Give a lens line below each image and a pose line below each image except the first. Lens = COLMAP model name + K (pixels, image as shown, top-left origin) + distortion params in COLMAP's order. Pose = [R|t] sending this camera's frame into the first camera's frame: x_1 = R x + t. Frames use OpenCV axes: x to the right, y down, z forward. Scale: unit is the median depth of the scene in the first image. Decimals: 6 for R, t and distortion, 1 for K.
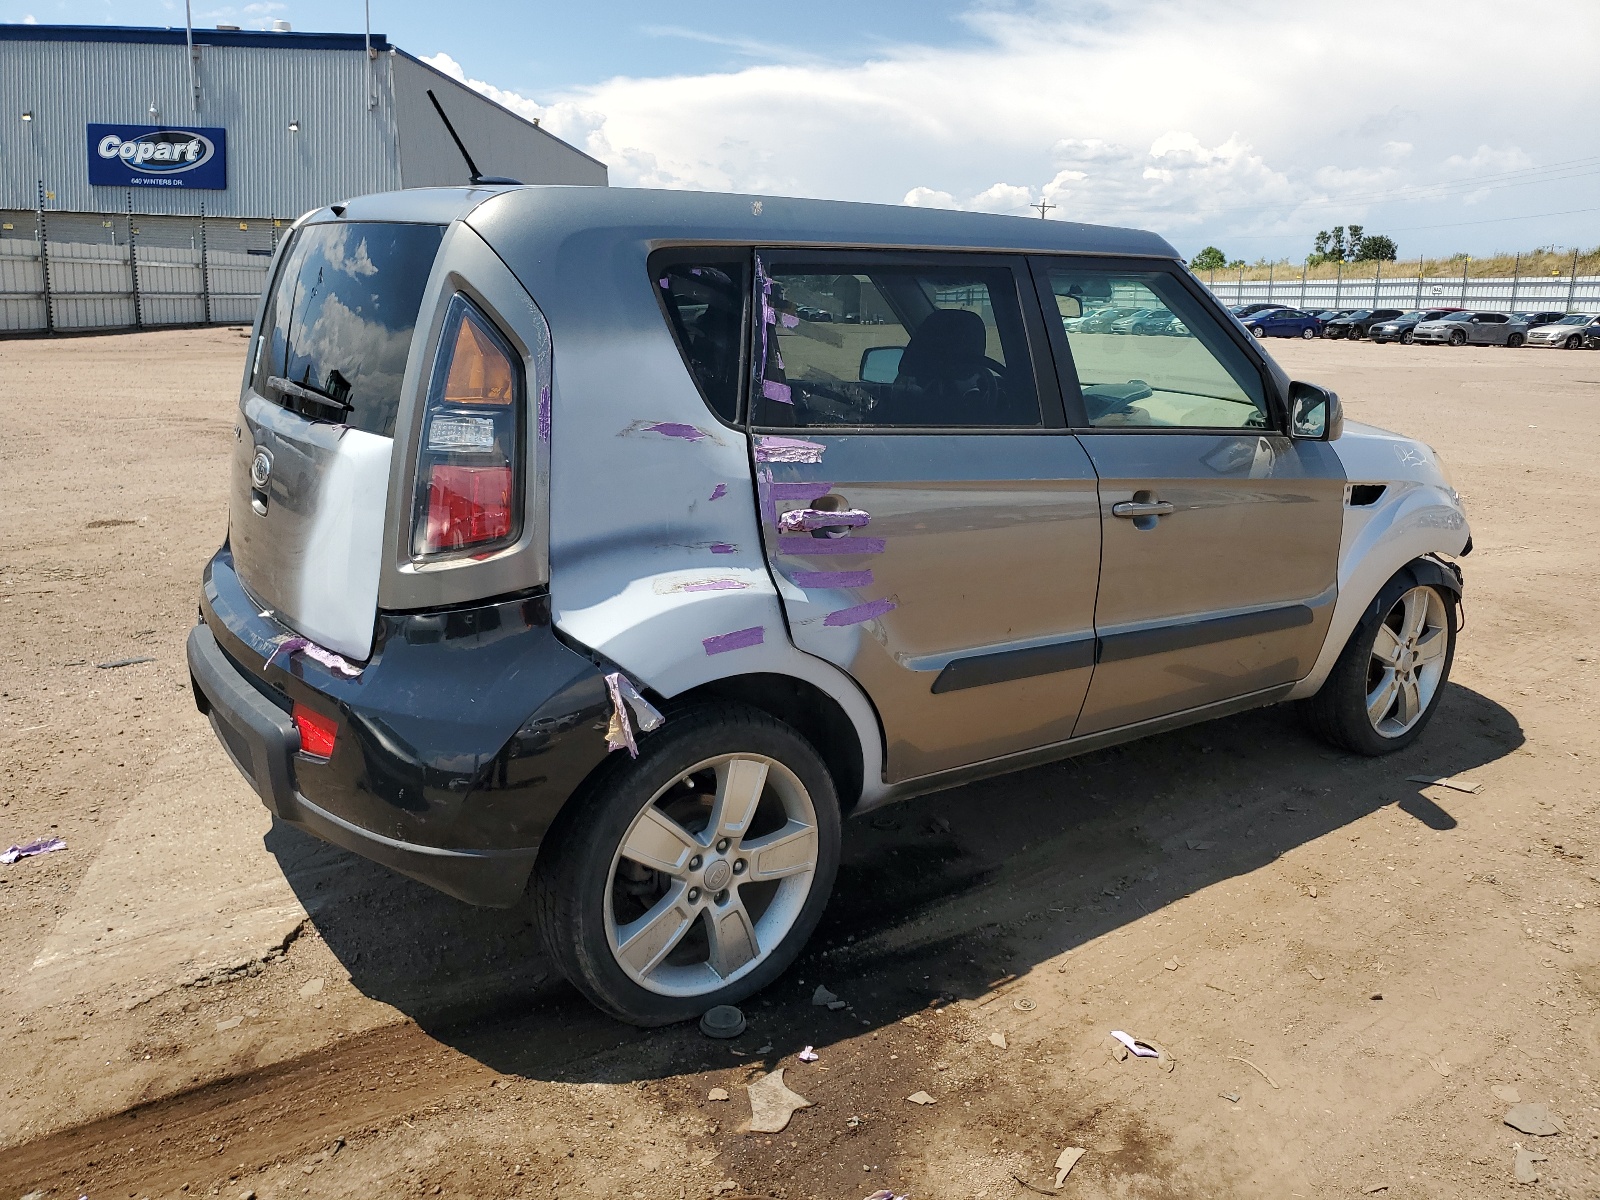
lens RADIAL K [[1191.0, 0, 800.0], [0, 1191.0, 600.0], [0, 0, 1]] dist [-0.000341, 0.001597]
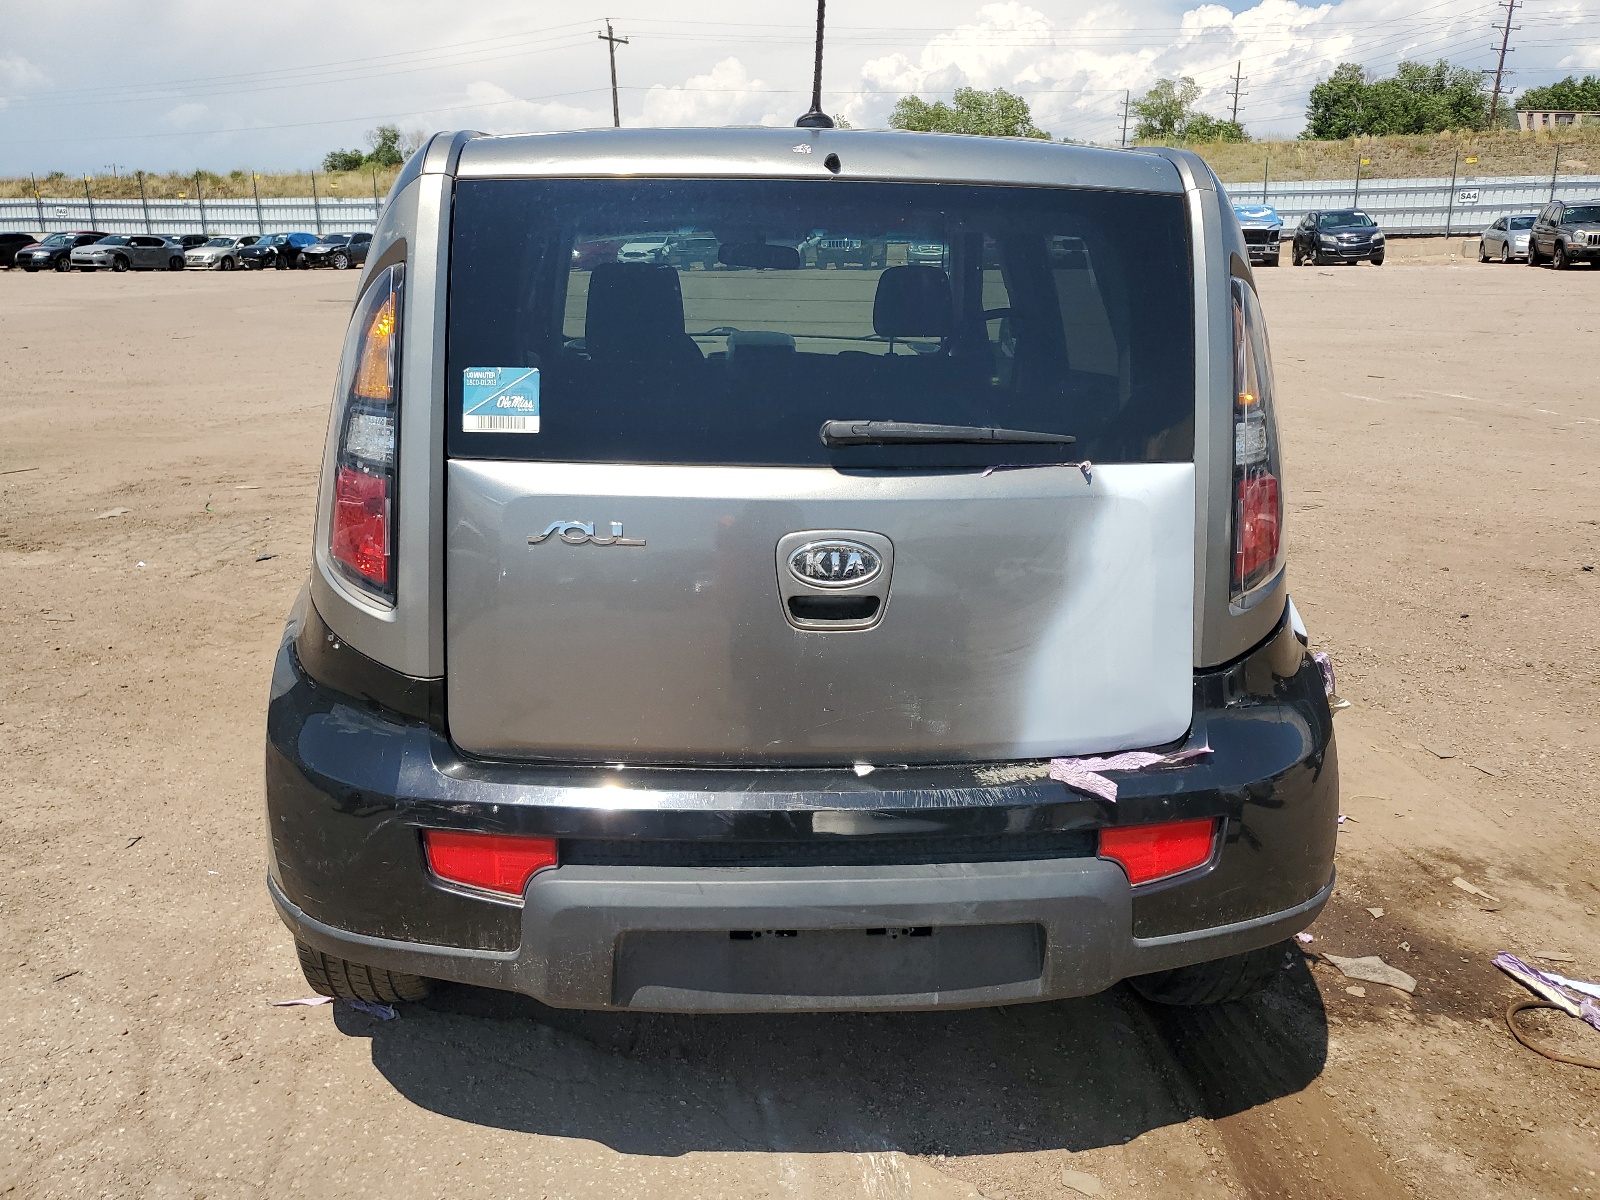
lens RADIAL K [[1232.3, 0, 820.4], [0, 1232.3, 600.8], [0, 0, 1]] dist [-0.024445, -0.002567]
pose [[0.538077, -0.245276, 0.806420, -0.979947], [0.201475, 0.966419, 0.159508, -0.169378], [-0.818463, 0.076646, 0.569425, 0.646850]]
